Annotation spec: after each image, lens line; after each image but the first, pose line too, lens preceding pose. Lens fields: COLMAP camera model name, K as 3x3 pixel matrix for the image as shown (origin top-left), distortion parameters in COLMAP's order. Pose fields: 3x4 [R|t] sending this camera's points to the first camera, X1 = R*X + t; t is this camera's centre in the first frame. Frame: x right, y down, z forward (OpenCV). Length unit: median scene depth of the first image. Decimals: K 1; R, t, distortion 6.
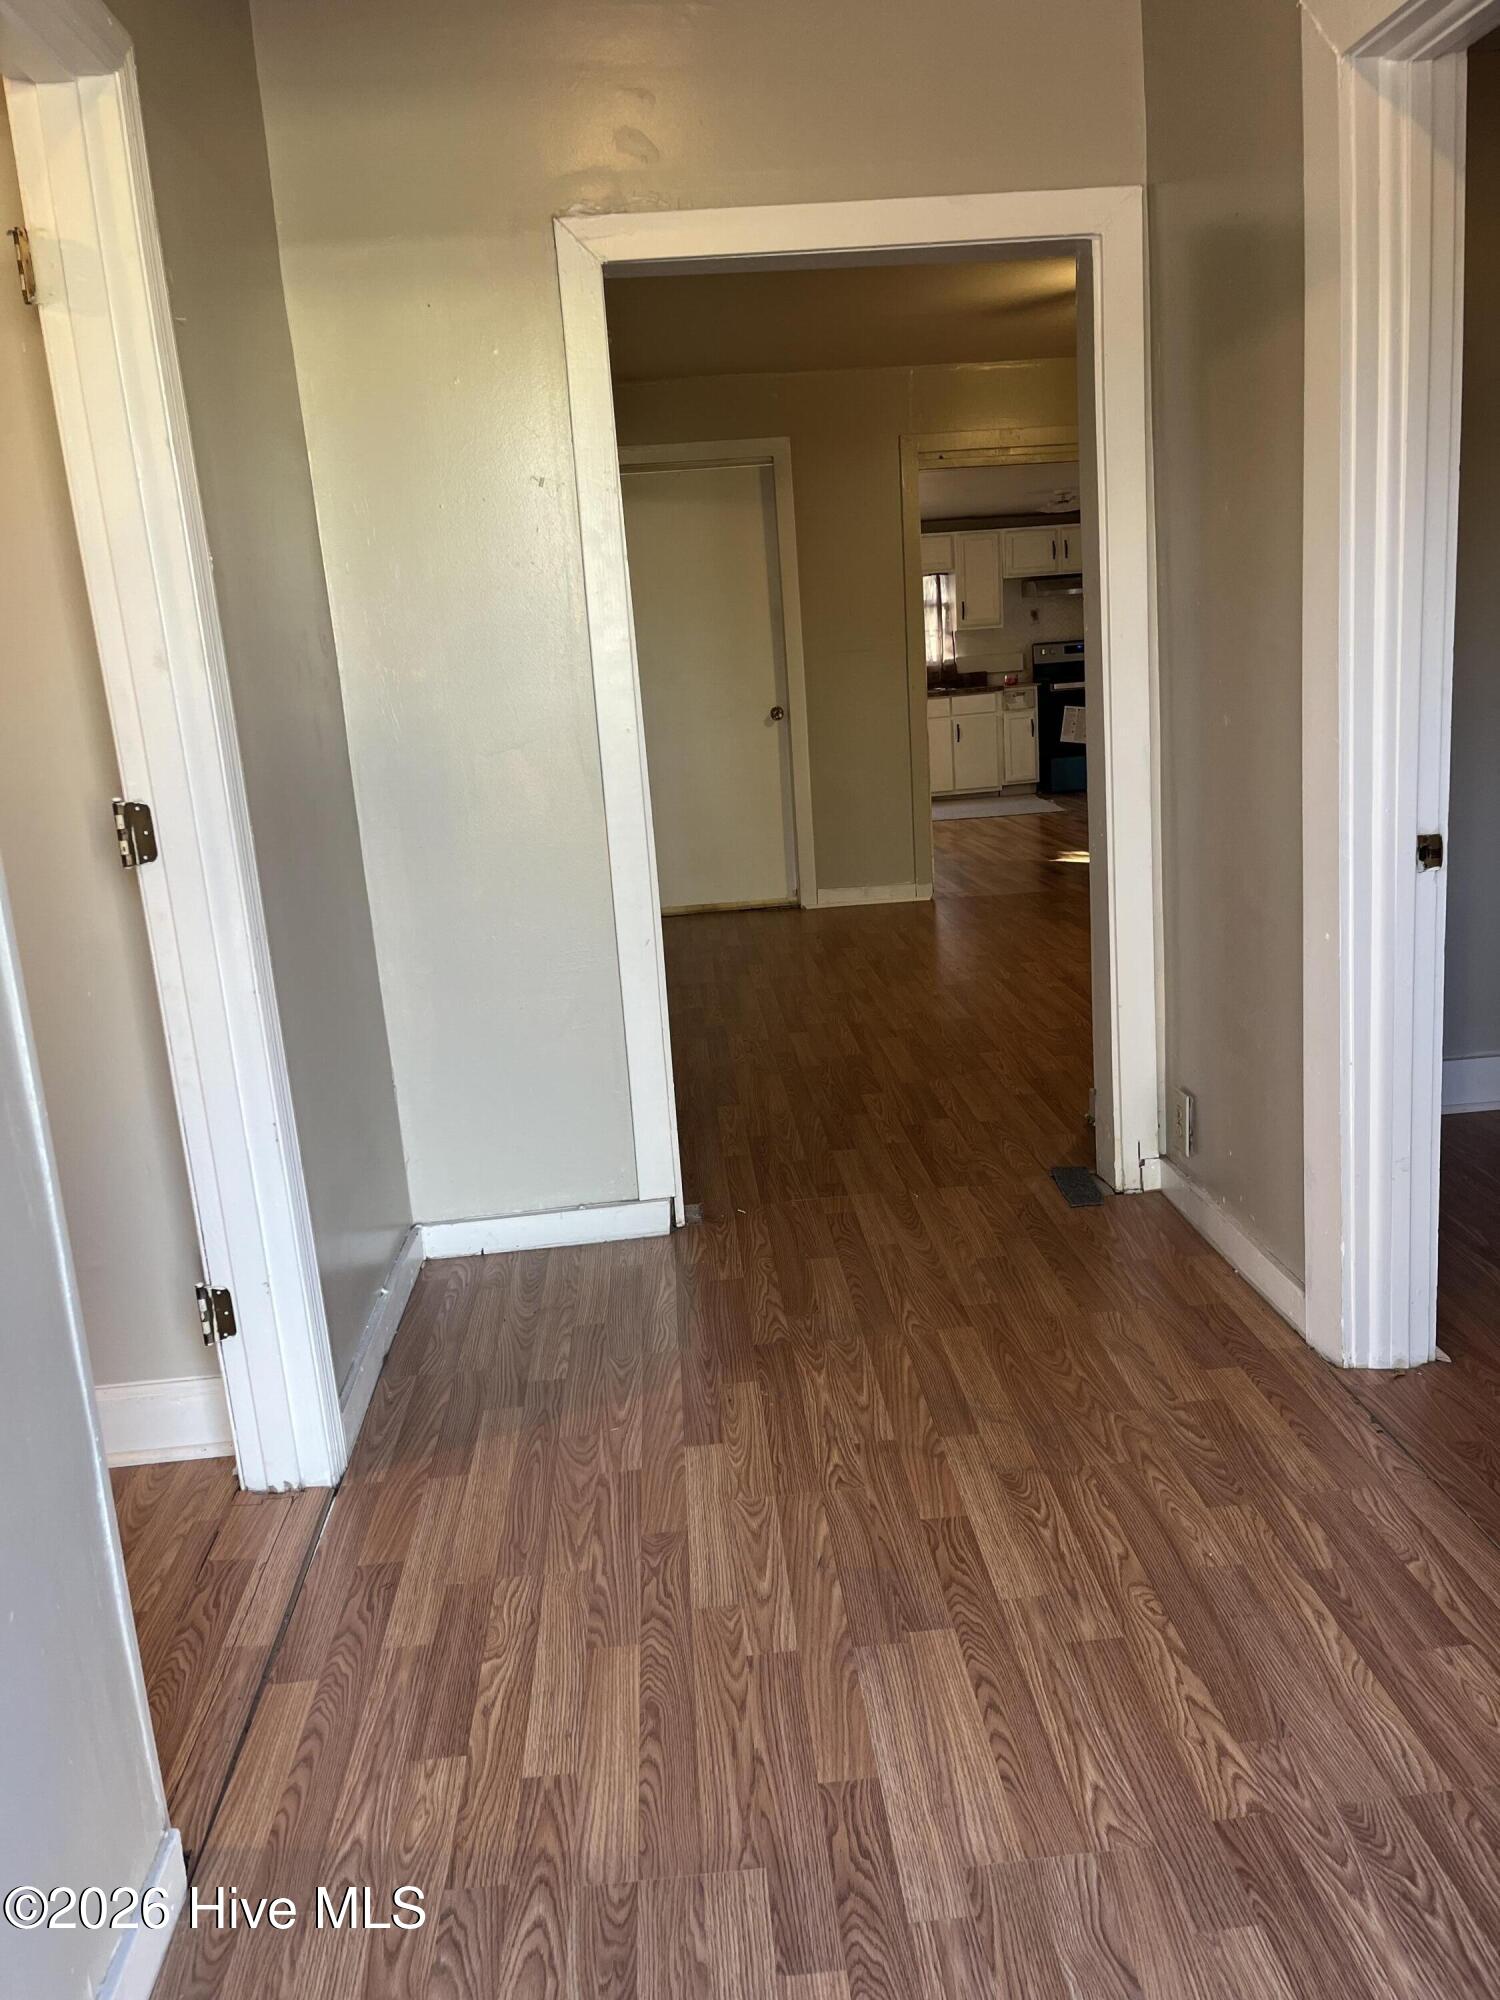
lens RADIAL K [[1509.0, 0, 750.0], [0, 1509.0, 1000.0], [0, 0, 1]] dist [0.061628, -0.086156]
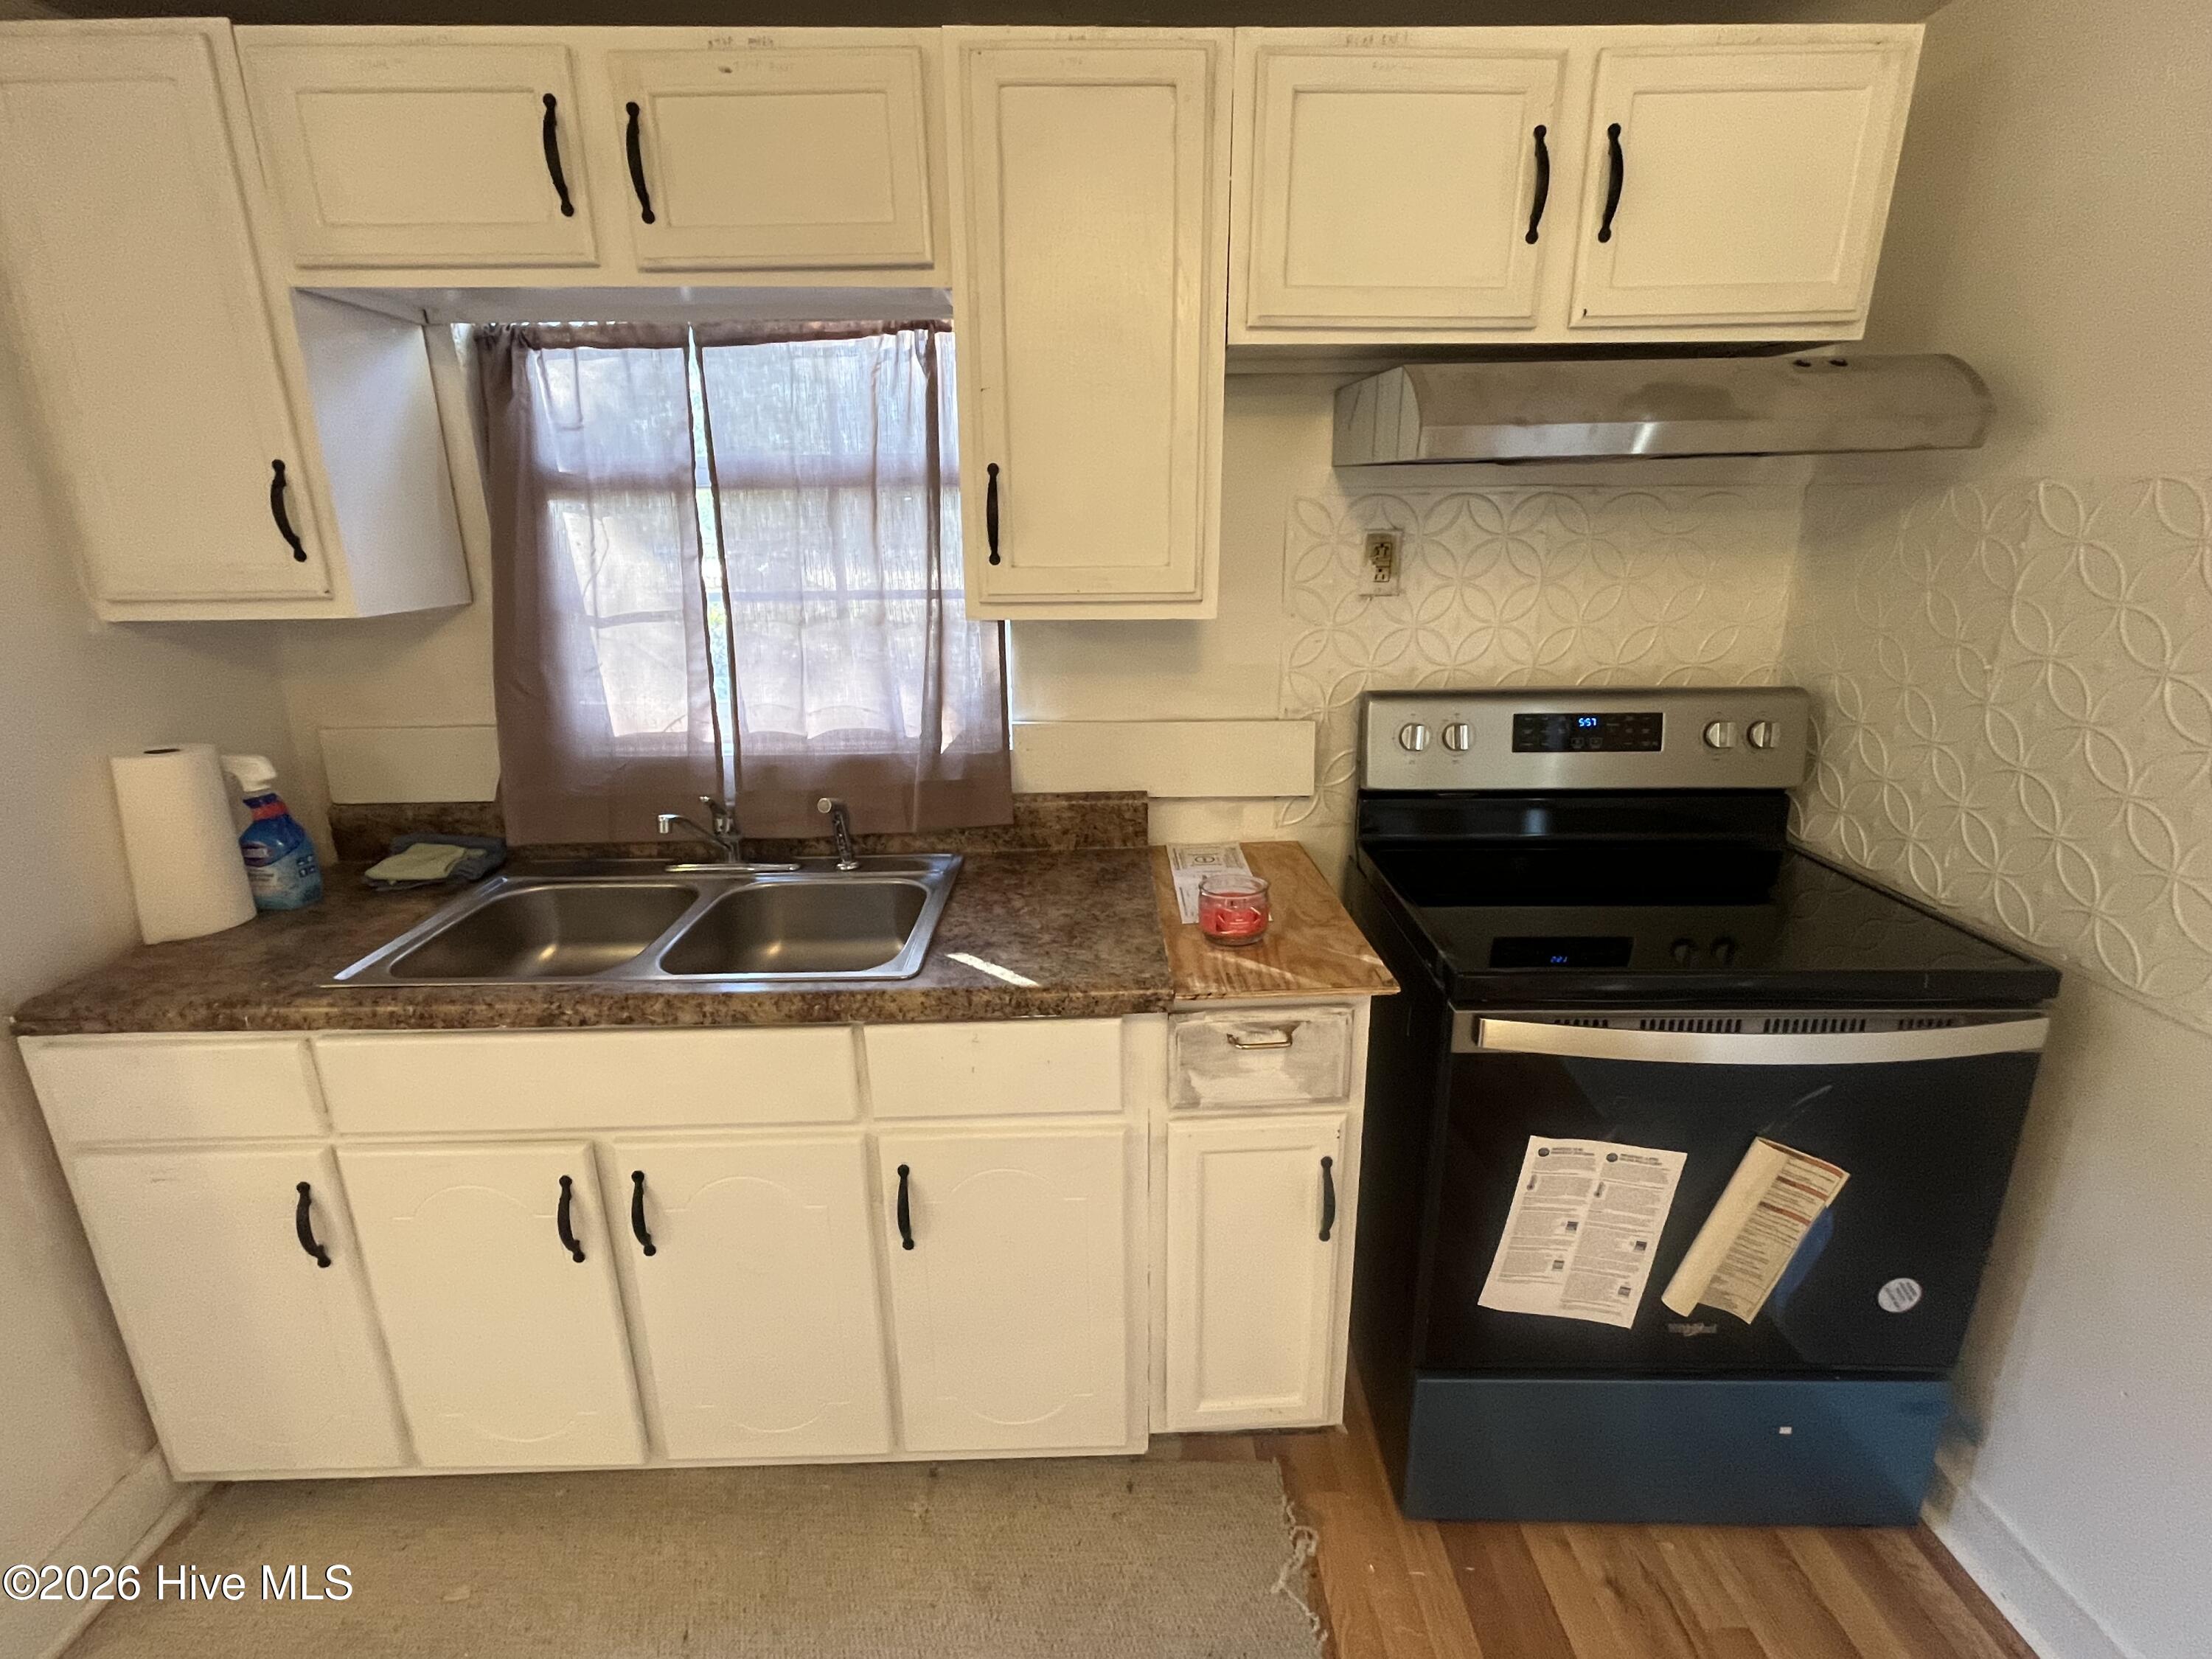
lens RADIAL K [[1013.2, 0, 1100.0], [0, 1013.2, 829.8], [0, 0, 1]] dist [-0.001450, -0.001024]
pose [[0.996950, 0.071789, -0.030598, 0.159959], [-0.069945, 0.995886, 0.057609, -0.227898], [0.034608, -0.055294, 0.997870, 0.880630]]
